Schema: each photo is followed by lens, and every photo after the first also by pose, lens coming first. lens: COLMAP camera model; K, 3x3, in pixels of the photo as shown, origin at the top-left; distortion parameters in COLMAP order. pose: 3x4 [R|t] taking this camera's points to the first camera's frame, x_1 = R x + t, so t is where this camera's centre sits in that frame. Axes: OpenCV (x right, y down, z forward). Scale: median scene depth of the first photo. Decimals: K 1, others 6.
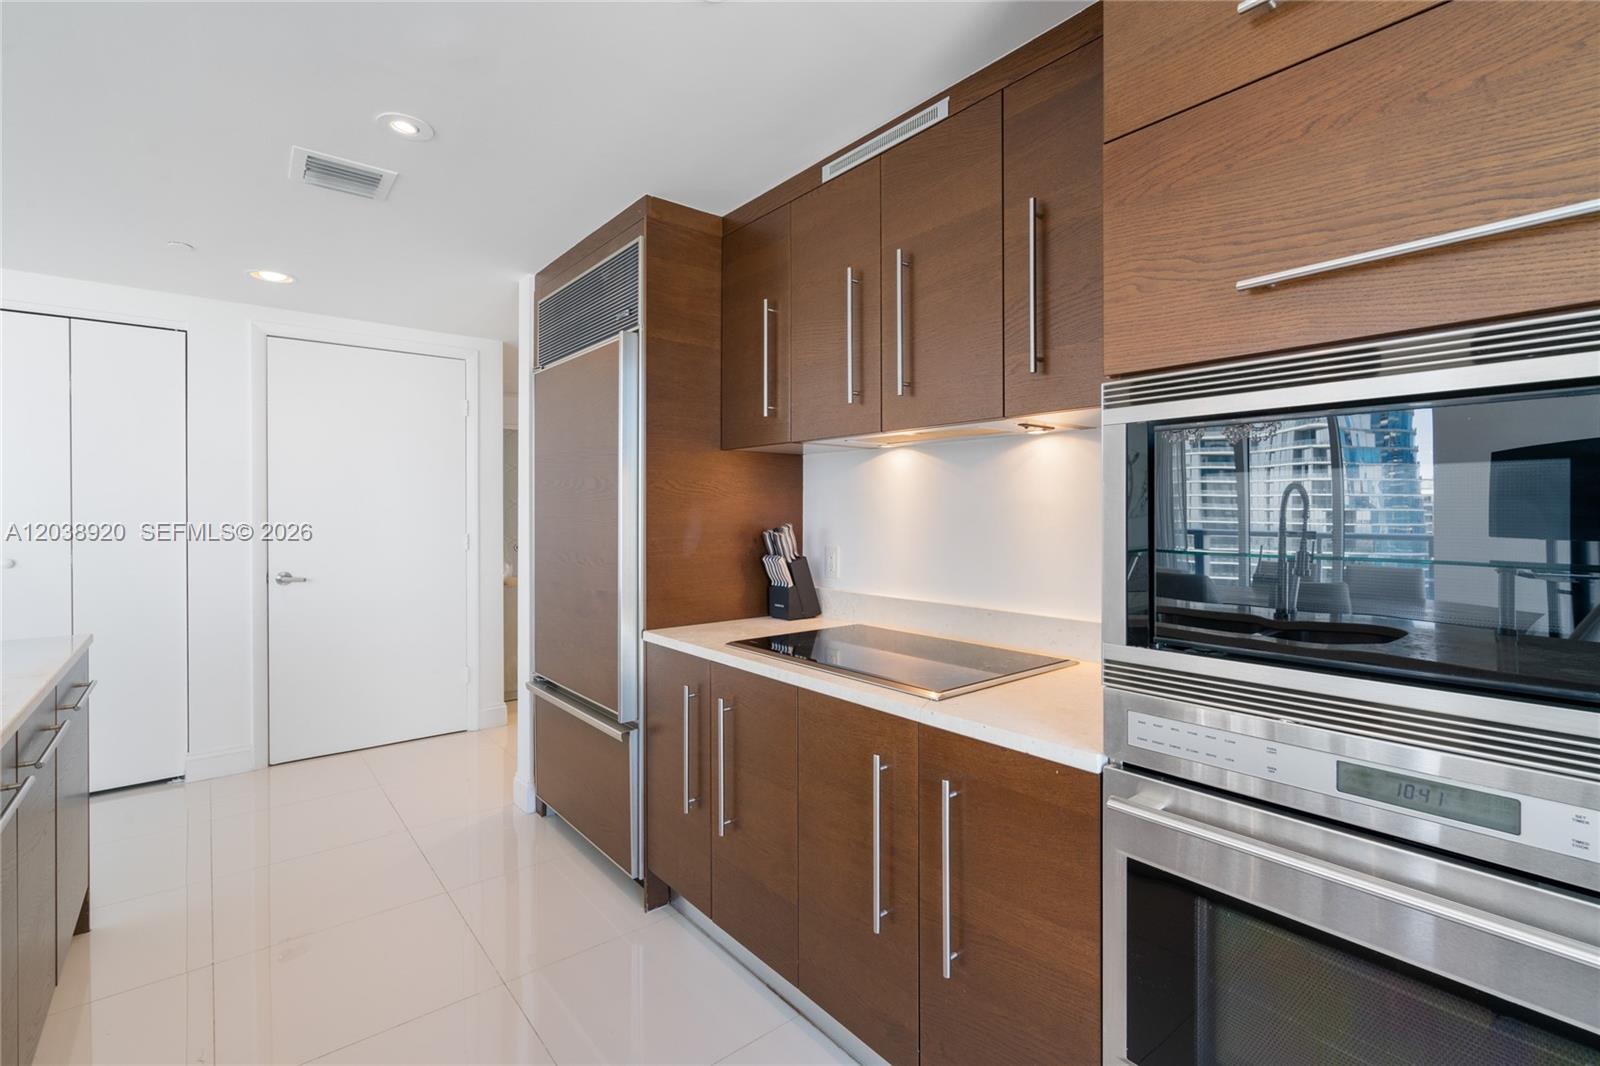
lens RADIAL K [[722.3, 0, 815.1], [0, 722.3, 513.5], [0, 0, 1]] dist [-0.009212, 0.004410]
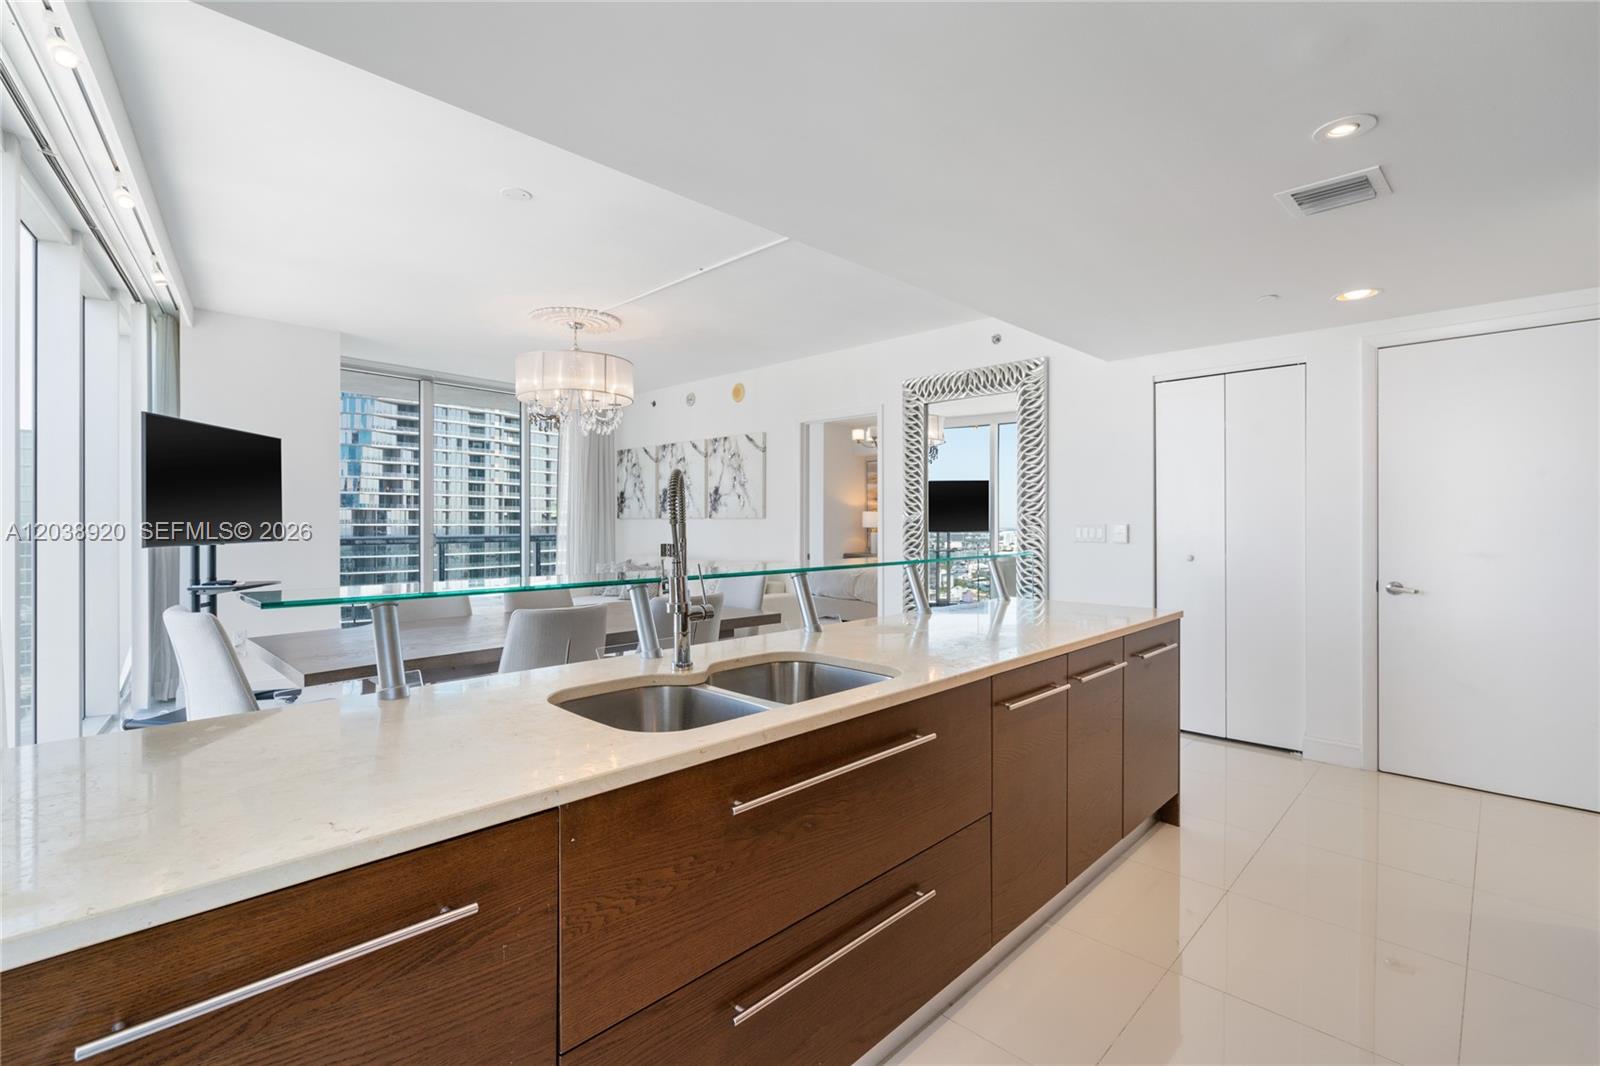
lens RADIAL K [[722.3, 0, 808.5], [0, 722.3, 523.5], [0, 0, 1]] dist [-0.009212, 0.004410]
pose [[0.100020, 0.005624, -0.994970, 0.193307], [0.001955, 0.999981, 0.005849, -0.007739], [0.994984, -0.002530, 0.100007, 0.108750]]
